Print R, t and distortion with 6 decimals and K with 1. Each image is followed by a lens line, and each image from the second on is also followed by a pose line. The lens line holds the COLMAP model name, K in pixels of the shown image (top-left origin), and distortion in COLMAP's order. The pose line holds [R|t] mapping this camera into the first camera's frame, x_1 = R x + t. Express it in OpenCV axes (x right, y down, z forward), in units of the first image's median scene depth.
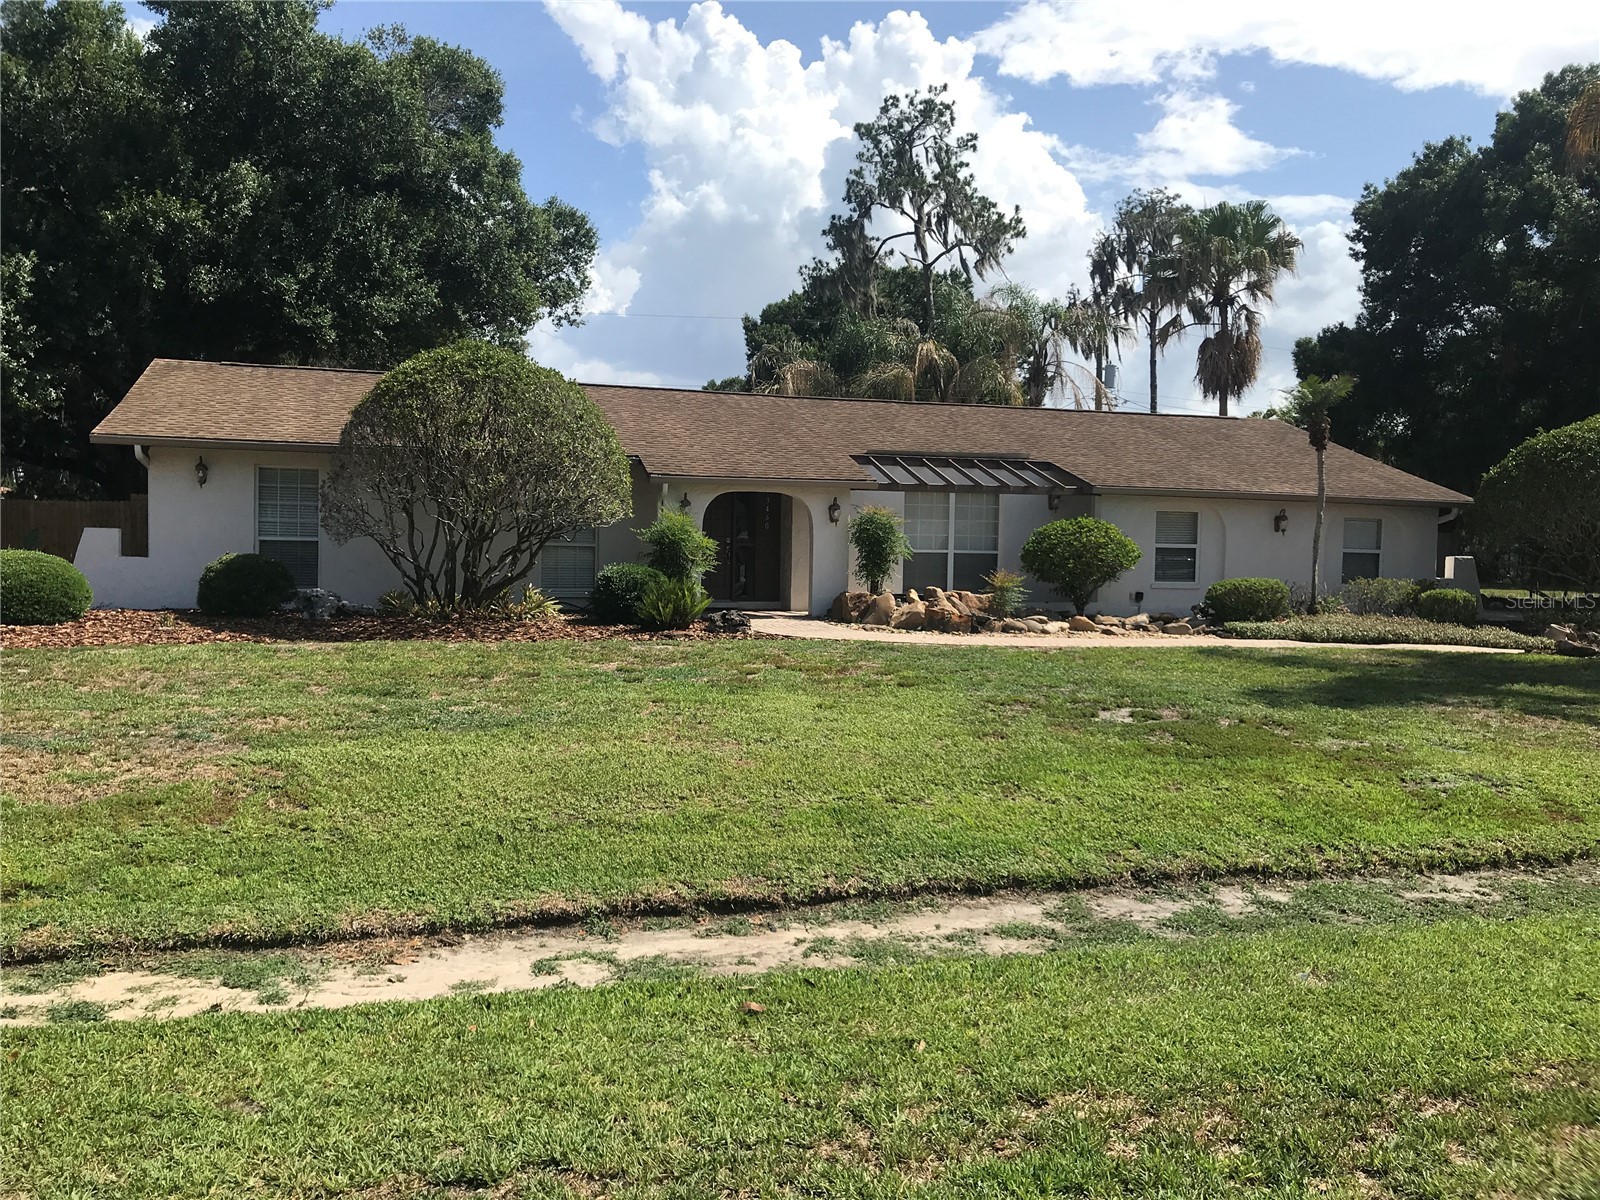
lens RADIAL K [[1267.0, 0, 795.4], [0, 1267.0, 619.9], [0, 0, 1]] dist [0.014332, -0.004716]
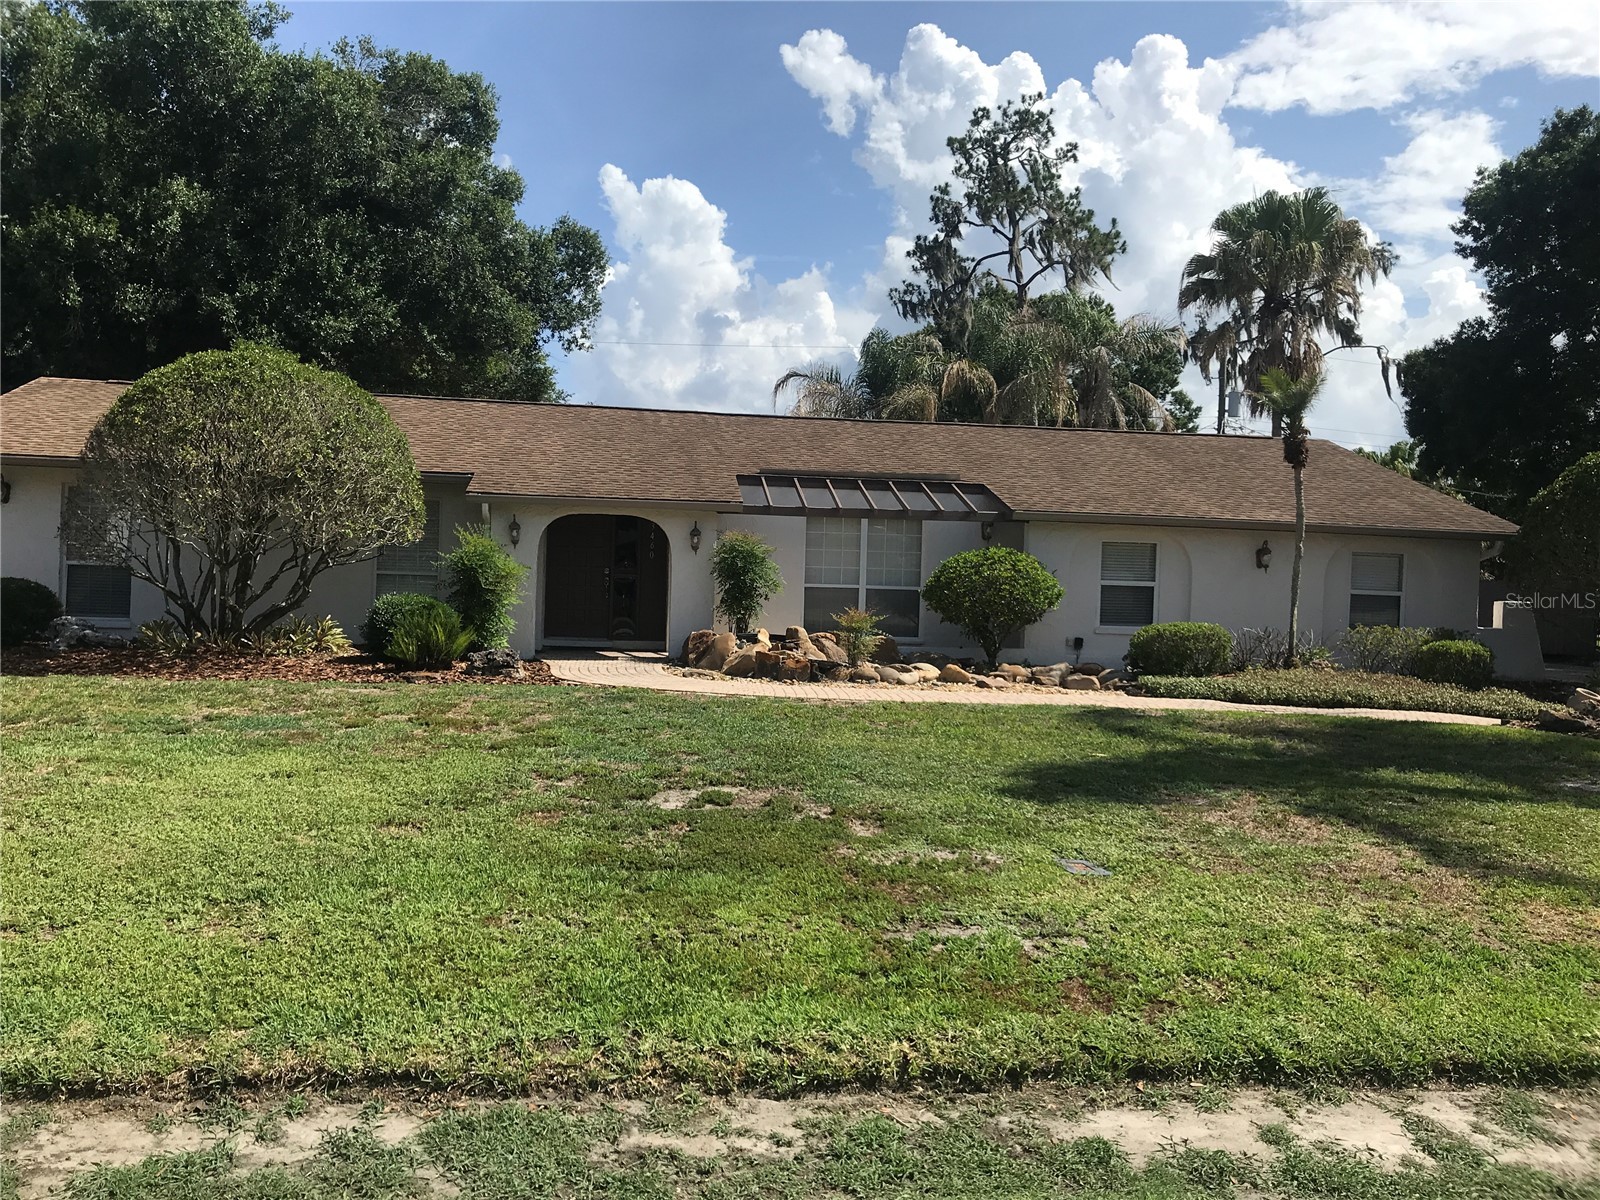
lens RADIAL K [[1287.7, 0, 800.0], [0, 1287.7, 600.0], [0, 0, 1]] dist [0.034497, -0.007819]
pose [[0.987733, 0.013161, -0.155599, 0.174081], [-0.021082, 0.998558, -0.049368, -0.000818], [0.154725, 0.052043, 0.986586, 0.104045]]
